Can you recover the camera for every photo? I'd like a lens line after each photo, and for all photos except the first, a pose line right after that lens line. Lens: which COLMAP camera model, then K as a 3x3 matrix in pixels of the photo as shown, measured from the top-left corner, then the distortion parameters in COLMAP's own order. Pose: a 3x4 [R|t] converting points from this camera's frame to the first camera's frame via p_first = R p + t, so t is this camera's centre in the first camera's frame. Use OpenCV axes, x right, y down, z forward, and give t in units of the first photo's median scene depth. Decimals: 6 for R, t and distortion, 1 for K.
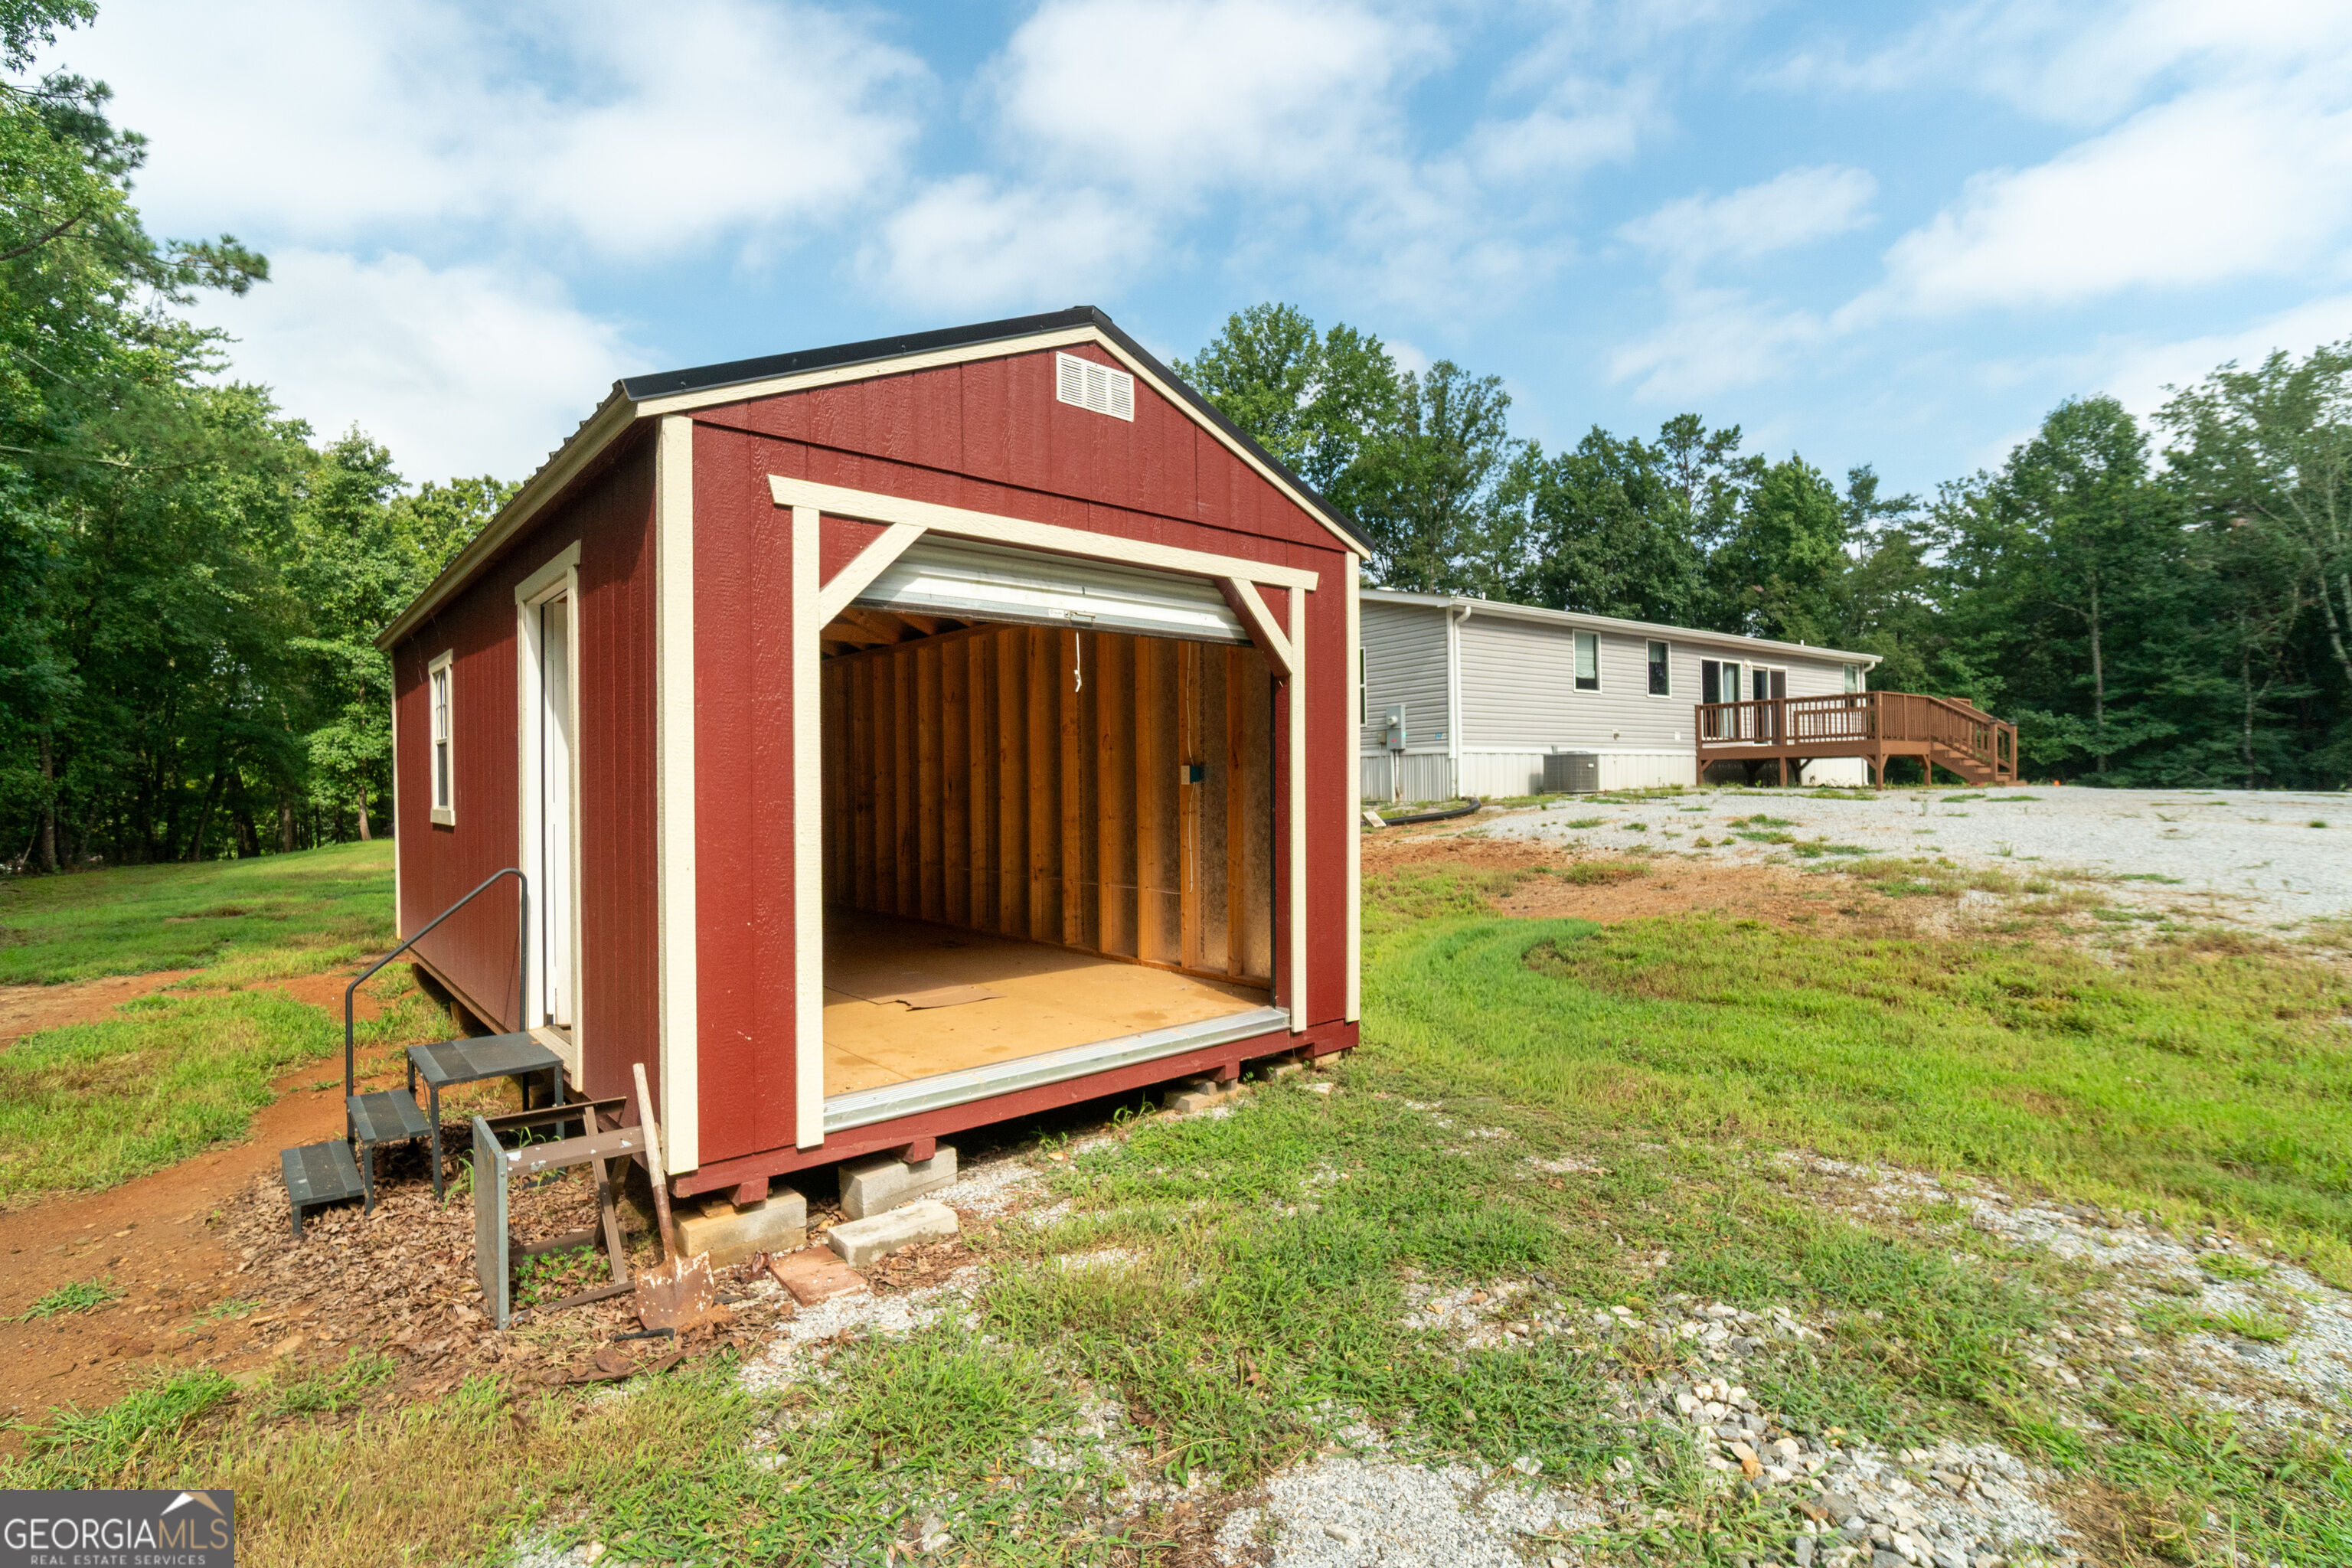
lens RADIAL K [[1058.9, 0, 1176.0], [0, 1058.9, 784.0], [0, 0, 1]] dist [-0.001475, 0.000376]
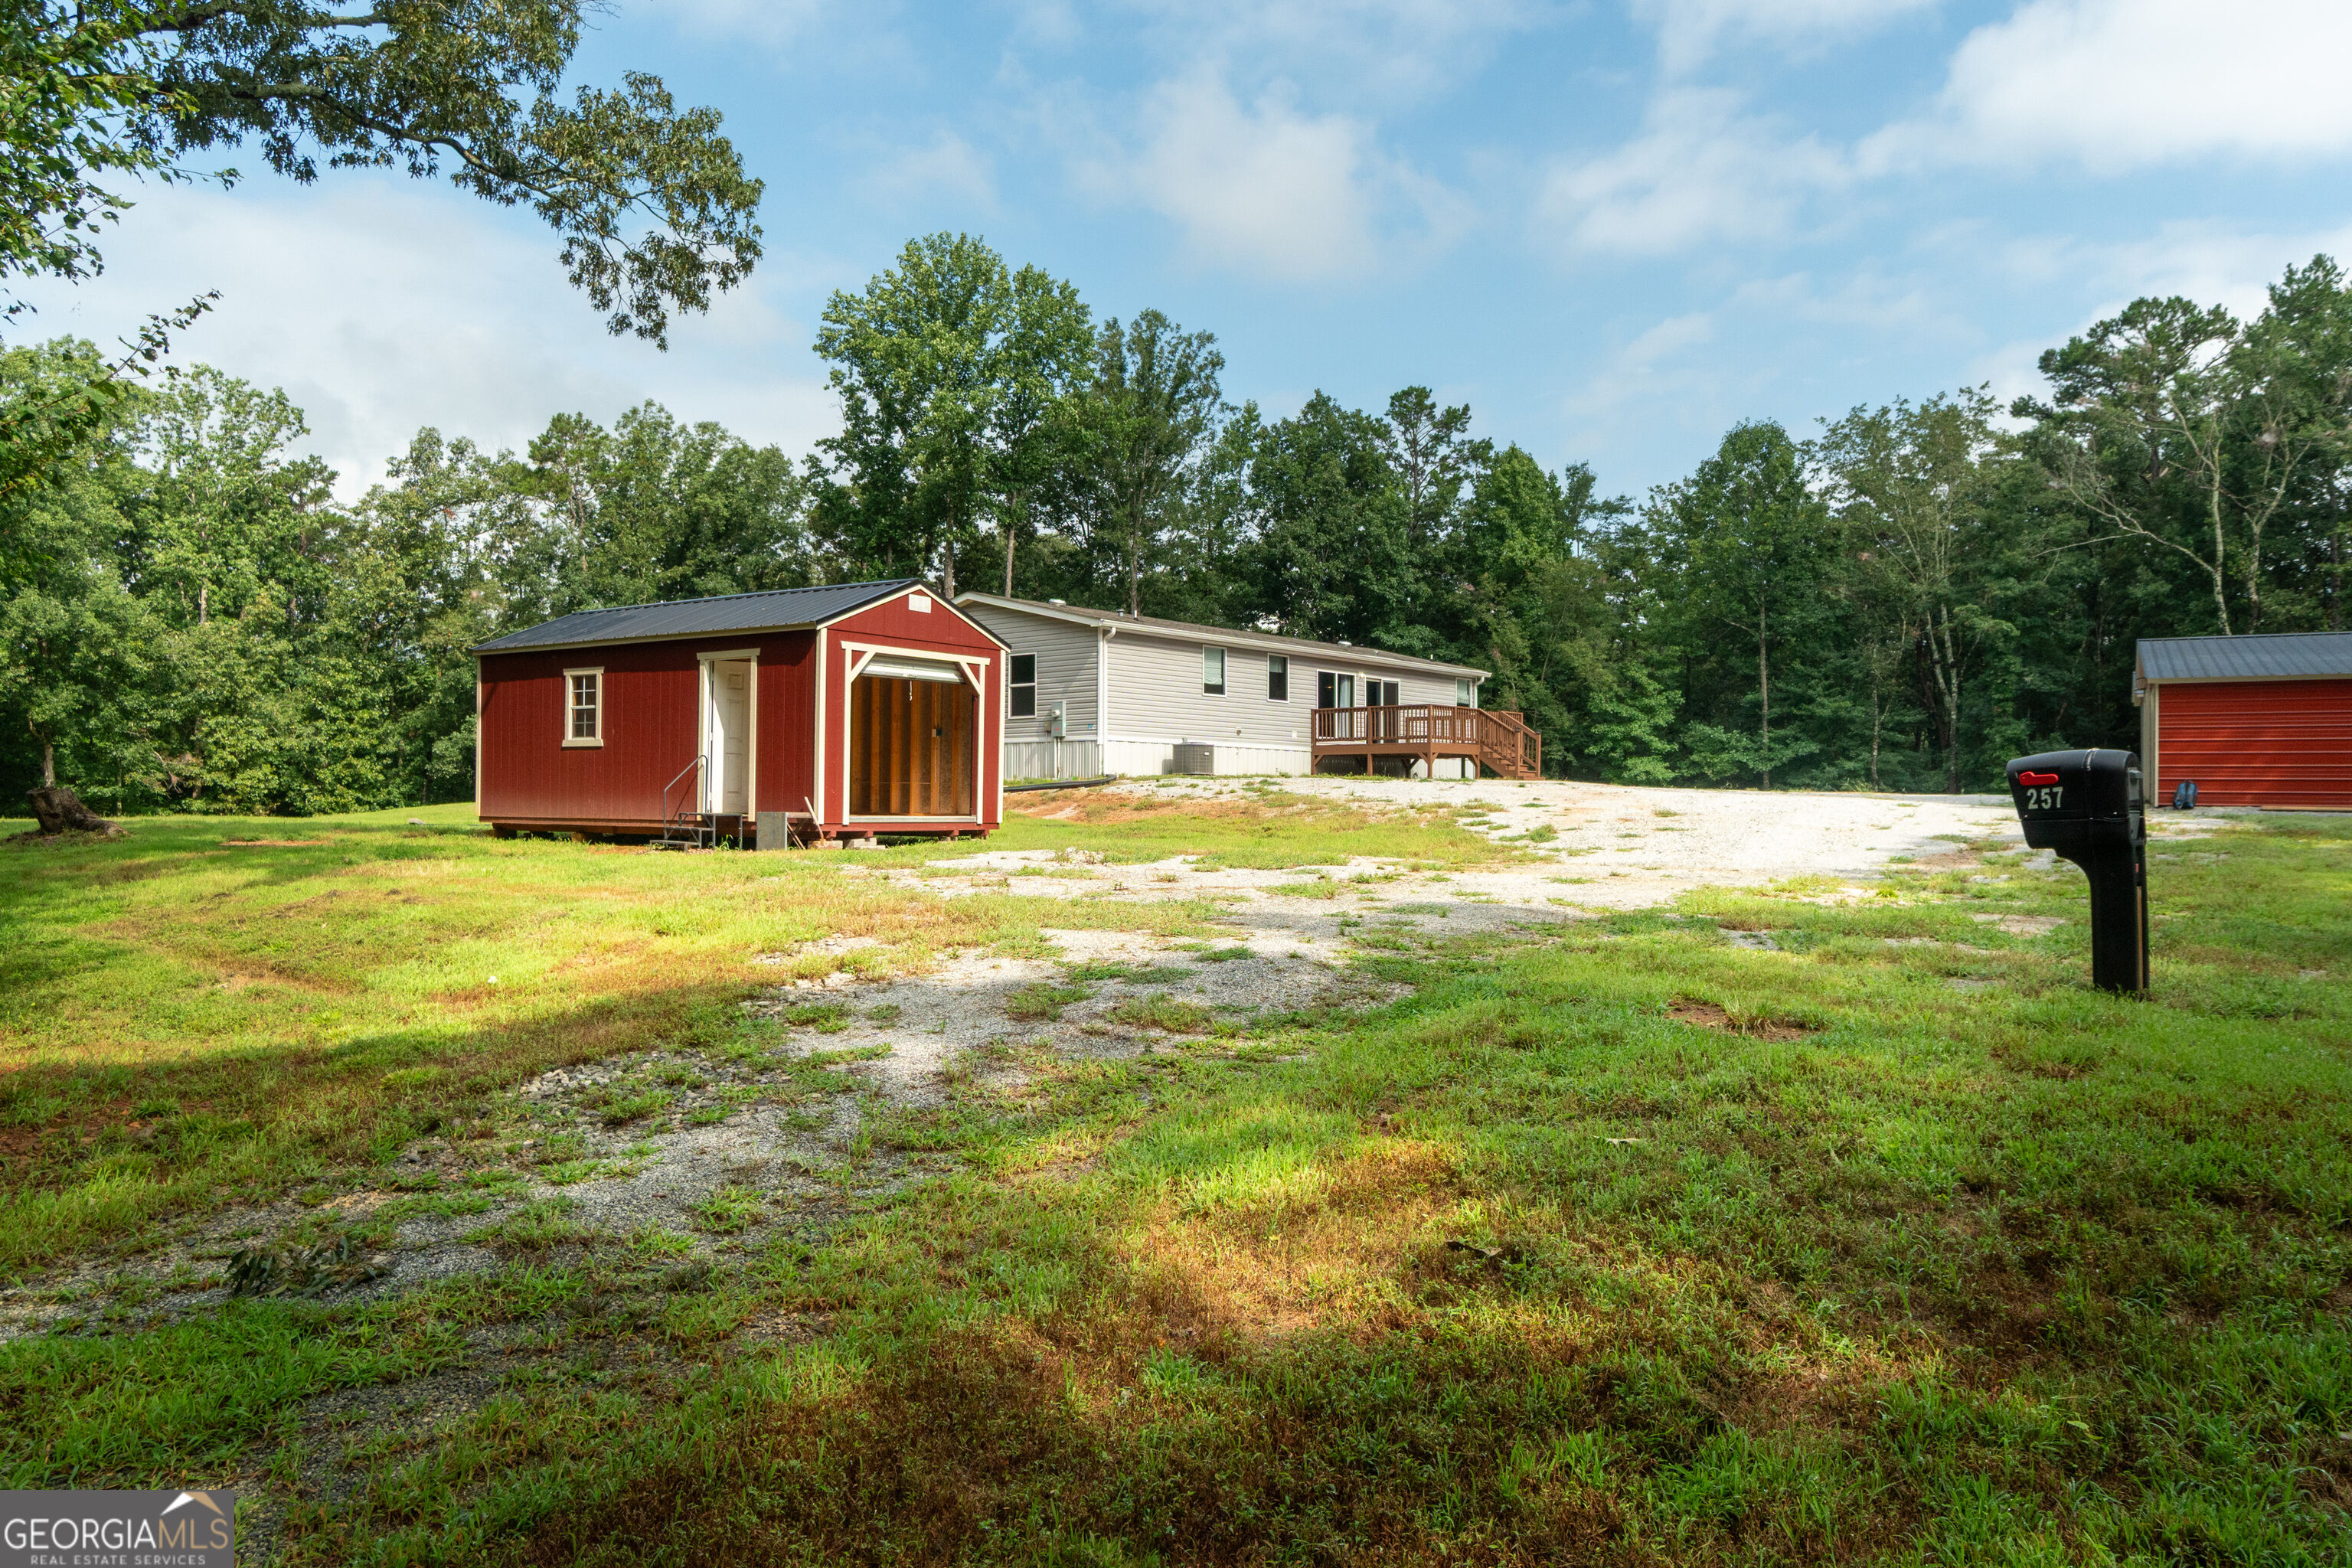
lens RADIAL K [[1590.5, 0, 1176.0], [0, 1590.5, 784.0], [0, 0, 1]] dist [-0.006022, -0.000708]
pose [[0.970883, 0.024269, 0.238320, -0.044604], [-0.021141, 0.999654, -0.015674, 0.021655], [-0.238618, 0.010179, 0.971060, -0.372814]]
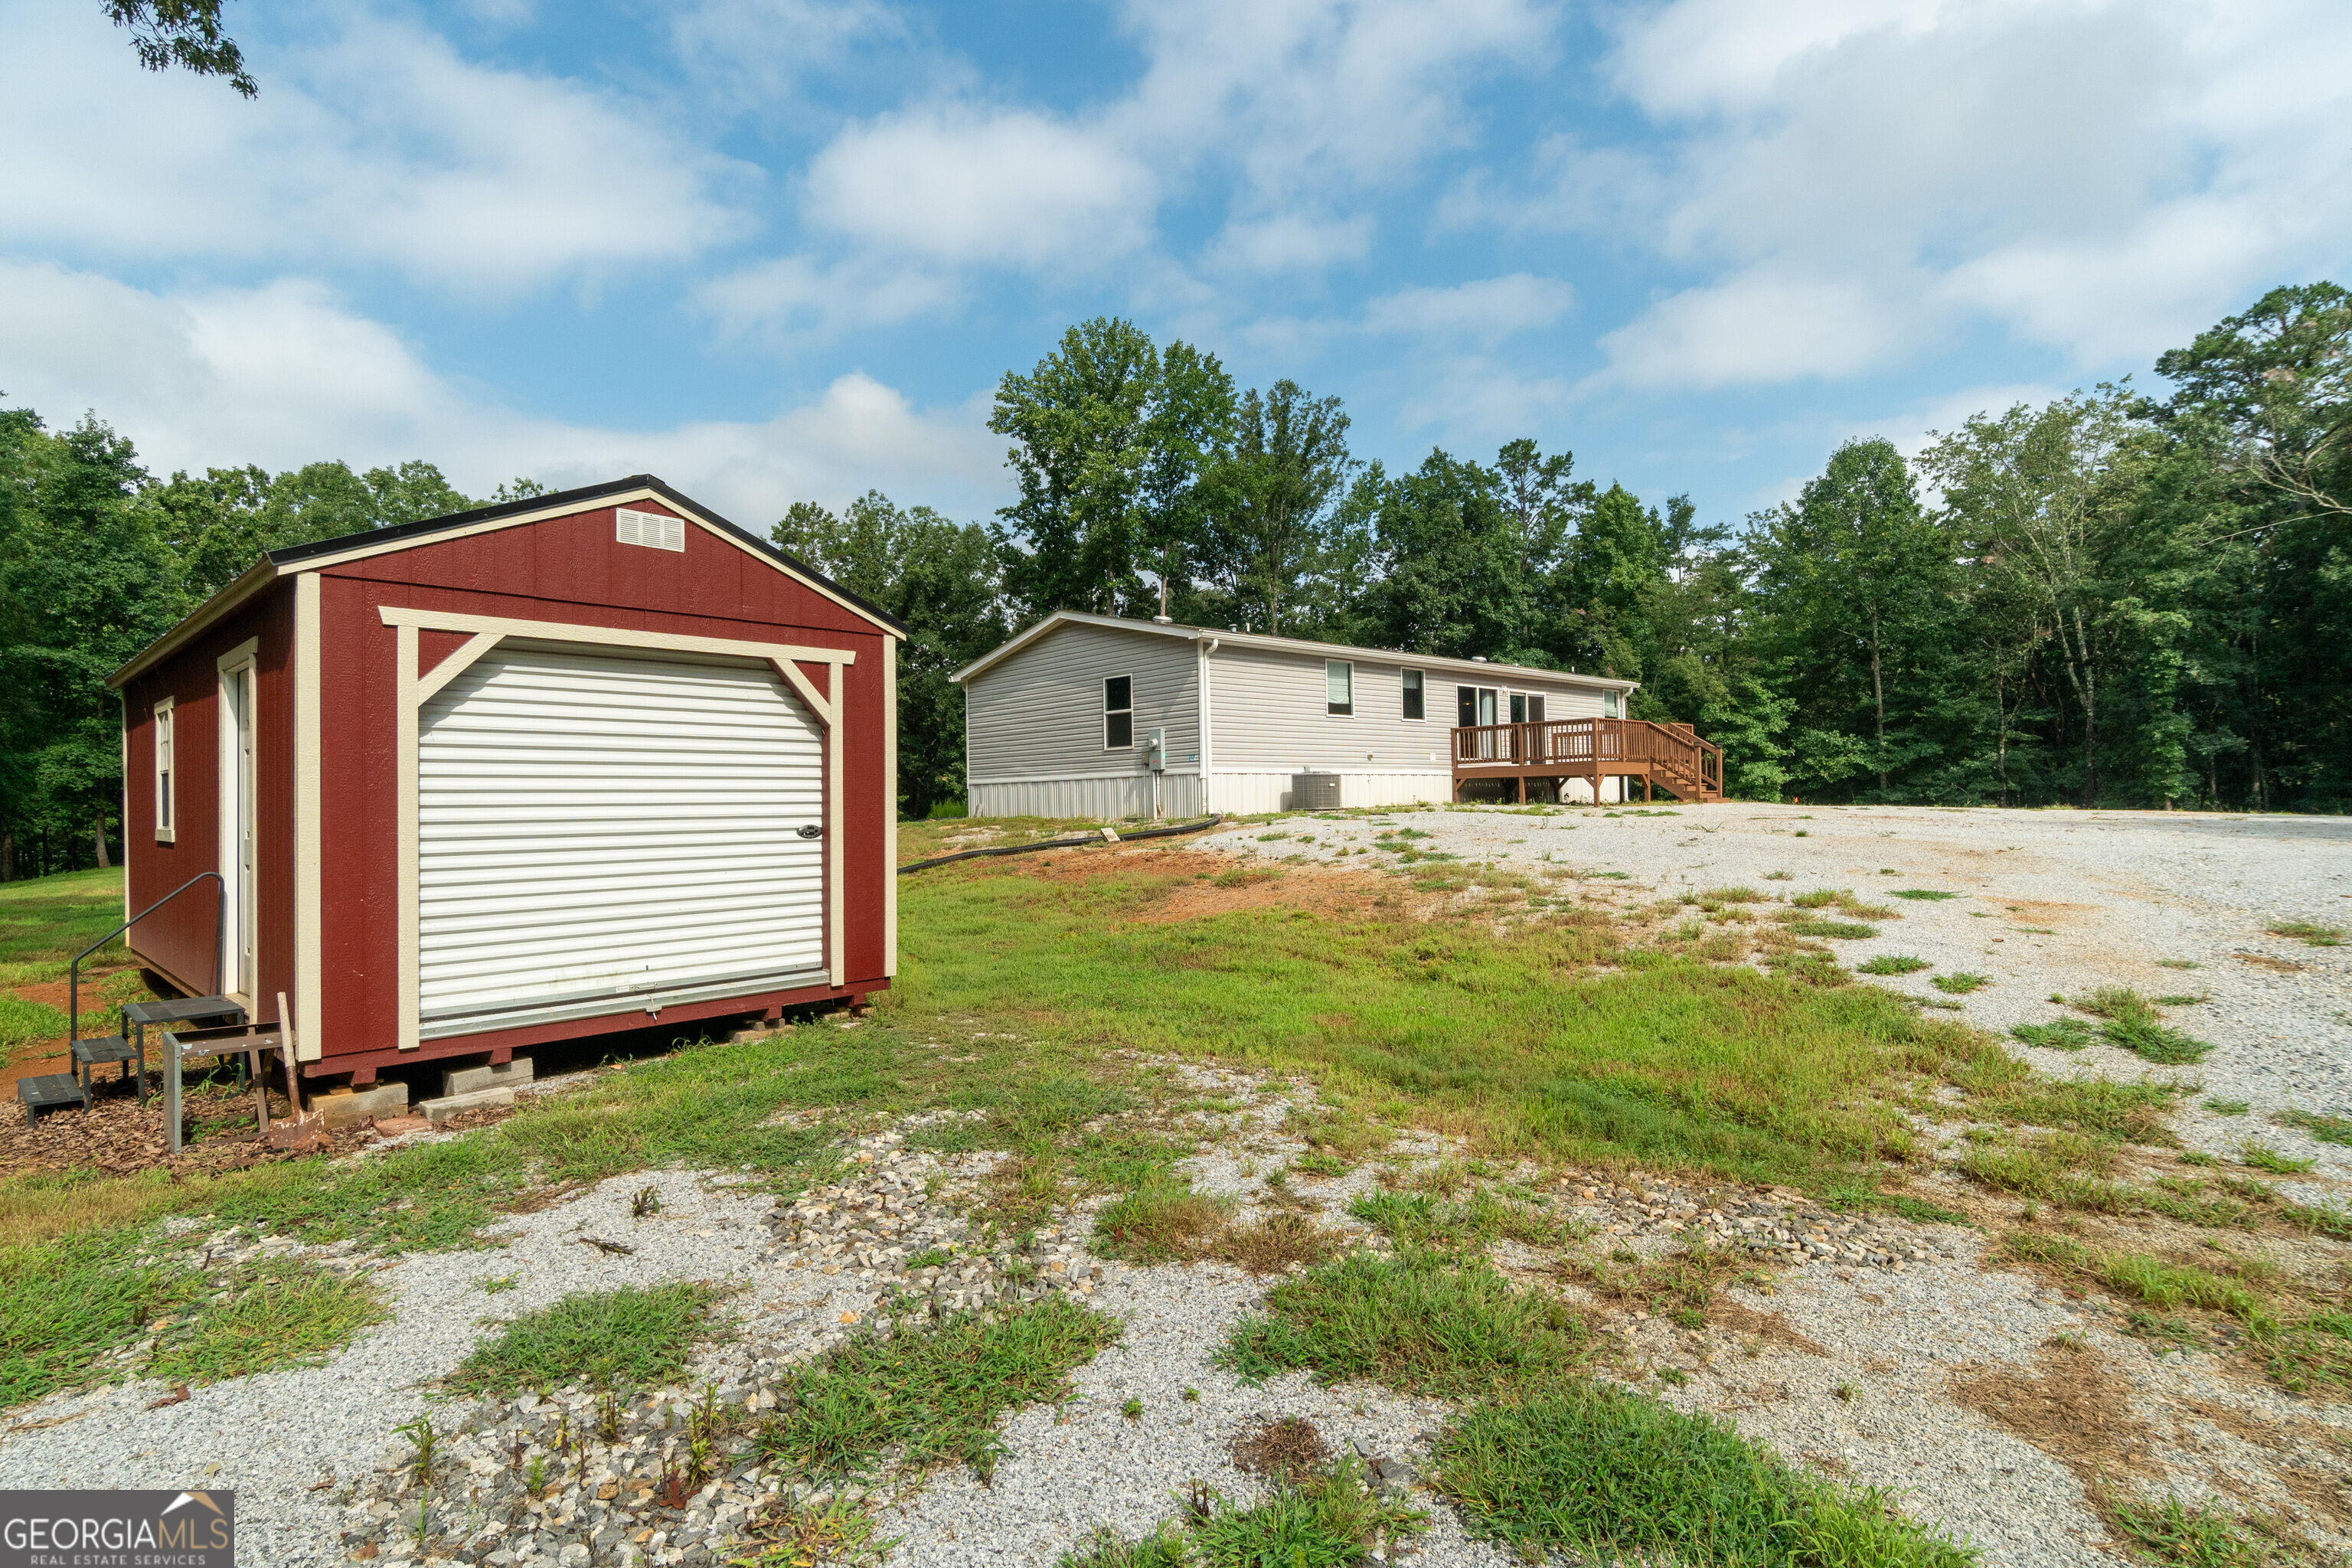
lens RADIAL K [[1125.4, 0, 1176.0], [0, 1125.4, 784.0], [0, 0, 1]] dist [0.001550, -0.000633]
pose [[0.994371, -0.000984, 0.105947, 0.046925], [0.002614, 0.999880, -0.015241, -0.000547], [-0.105919, 0.015432, 0.994255, -0.058736]]
